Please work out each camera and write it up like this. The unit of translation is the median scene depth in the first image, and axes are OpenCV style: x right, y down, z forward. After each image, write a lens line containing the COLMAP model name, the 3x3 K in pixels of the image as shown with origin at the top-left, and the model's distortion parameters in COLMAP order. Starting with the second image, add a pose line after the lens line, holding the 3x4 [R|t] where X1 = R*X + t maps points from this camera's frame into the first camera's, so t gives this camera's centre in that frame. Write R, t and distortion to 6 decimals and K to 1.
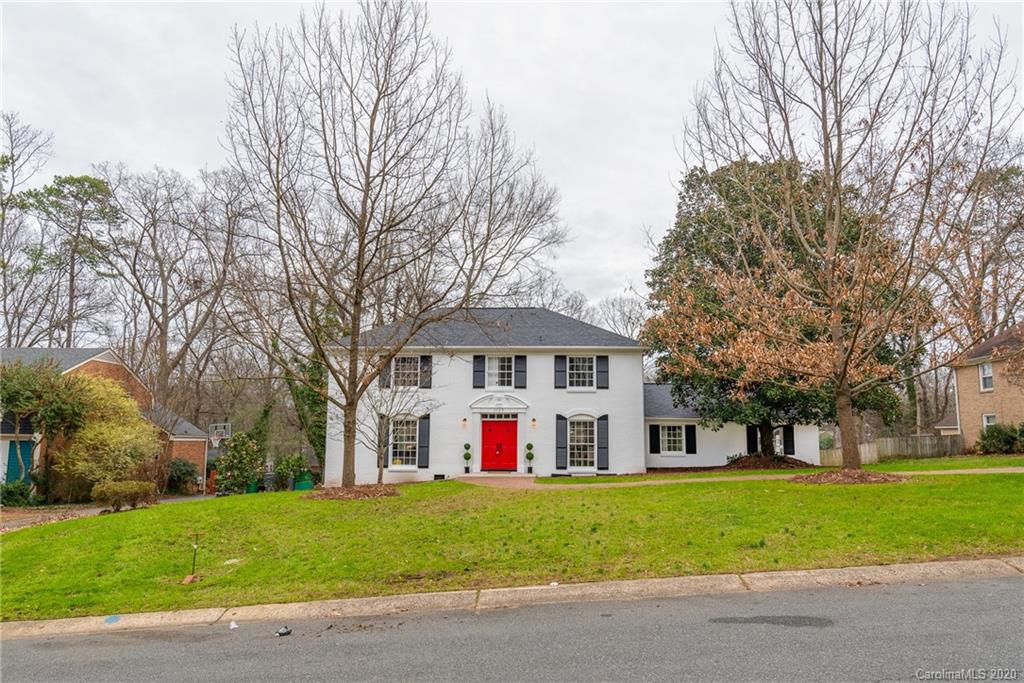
lens RADIAL K [[528.5, 0, 513.1], [0, 528.5, 374.0], [0, 0, 1]] dist [0.000138, 0.000011]
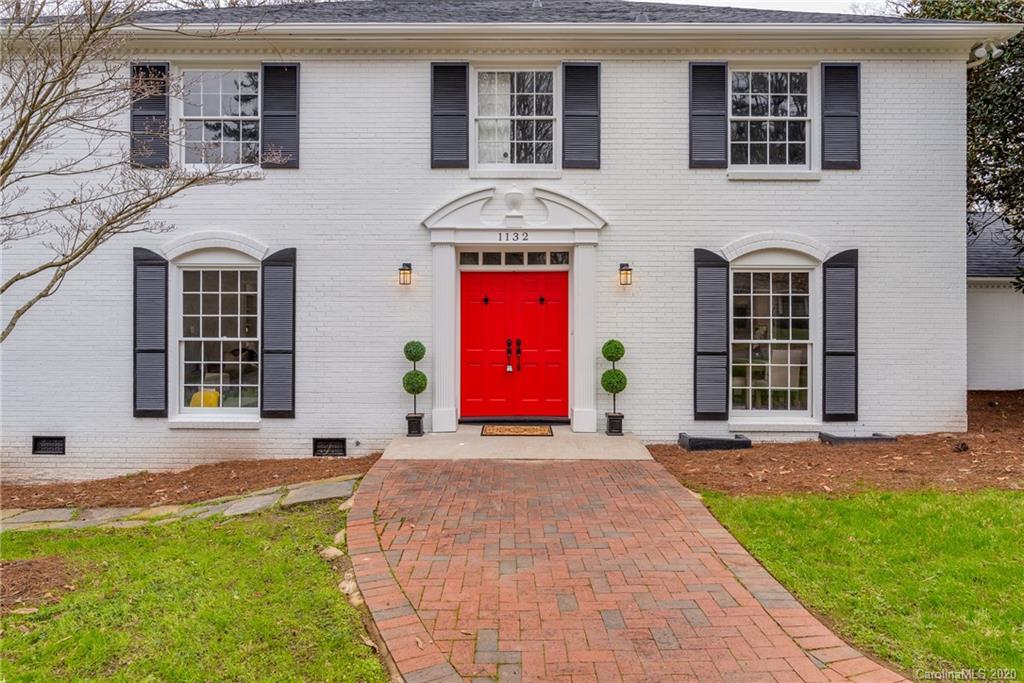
lens RADIAL K [[669.5, 0, 513.7], [0, 669.5, 309.9], [0, 0, 1]] dist [-0.002520, 0.000707]
pose [[0.999591, -0.003007, 0.028430, -0.038468], [0.000372, 0.995737, 0.092242, 0.074838], [-0.028586, -0.092194, 0.995331, 0.595076]]
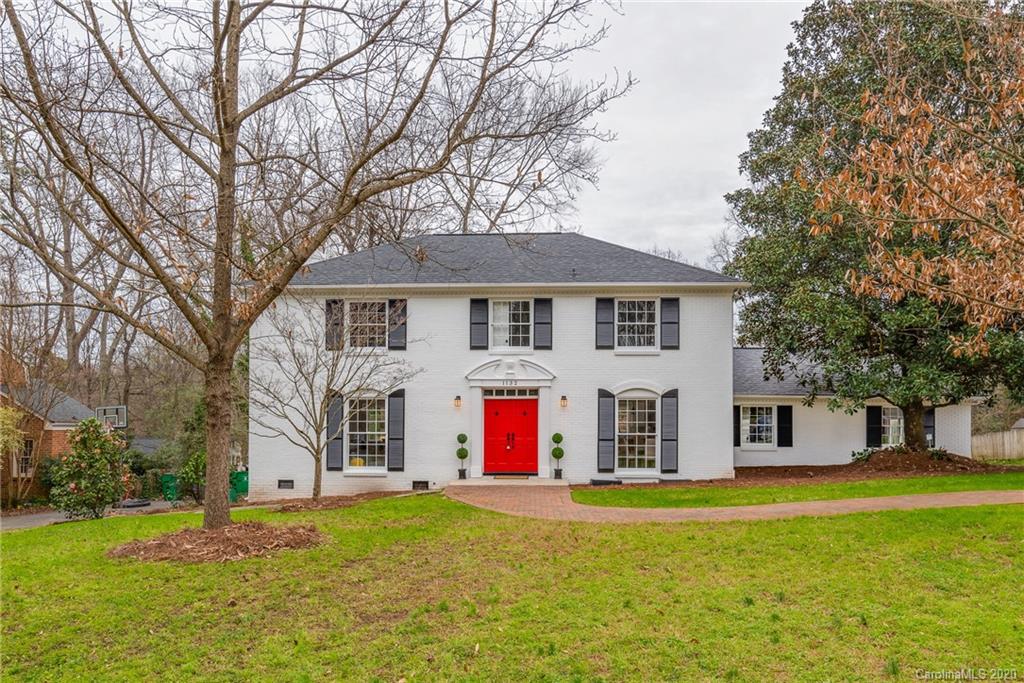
lens RADIAL K [[694.0, 0, 516.0], [0, 694.0, 399.0], [0, 0, 1]] dist [0.001304, 0.000073]
pose [[0.999913, -0.003915, -0.012629, -0.008754], [0.004952, 0.996523, 0.083176, 0.016709], [0.012260, -0.083231, 0.996455, 0.144880]]
